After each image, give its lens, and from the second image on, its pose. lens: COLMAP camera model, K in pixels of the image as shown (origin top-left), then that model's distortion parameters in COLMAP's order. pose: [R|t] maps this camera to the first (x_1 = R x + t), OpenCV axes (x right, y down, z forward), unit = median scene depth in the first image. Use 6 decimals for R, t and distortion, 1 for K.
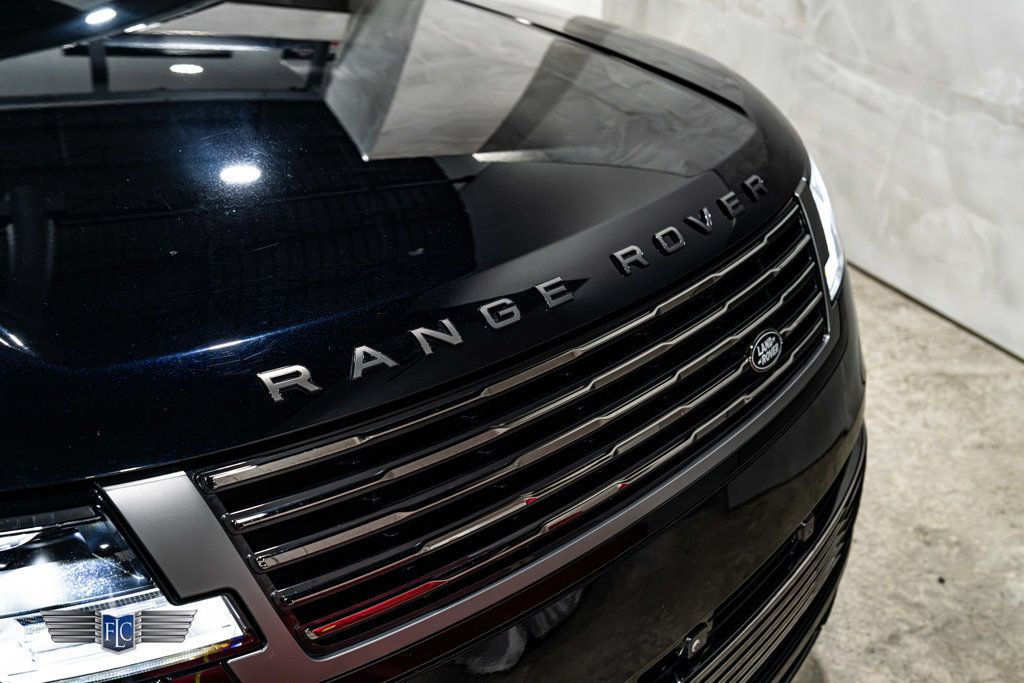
lens RADIAL K [[1229.4, 0, 512.0], [0, 1229.4, 341.5], [0, 0, 1]] dist [0.077709, 0.002272]
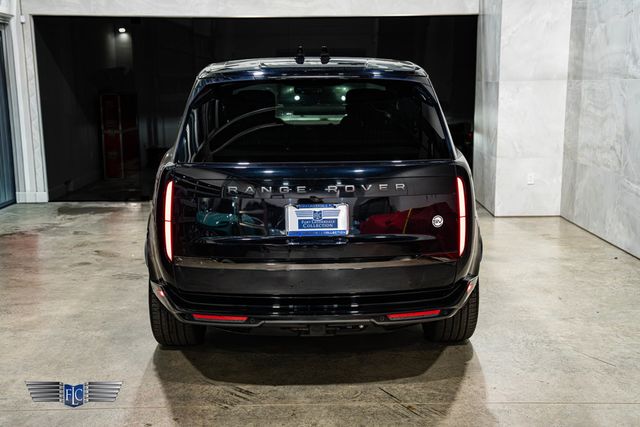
lens RADIAL K [[775.0, 0, 321.1], [0, 775.0, 214.9], [0, 0, 1]] dist [0.111924, 0.013374]
pose [[0.938252, 0.035720, -0.344104, 0.258606], [-0.121359, 0.965430, -0.230687, 0.362580], [0.323969, 0.258202, 0.910152, -0.847094]]
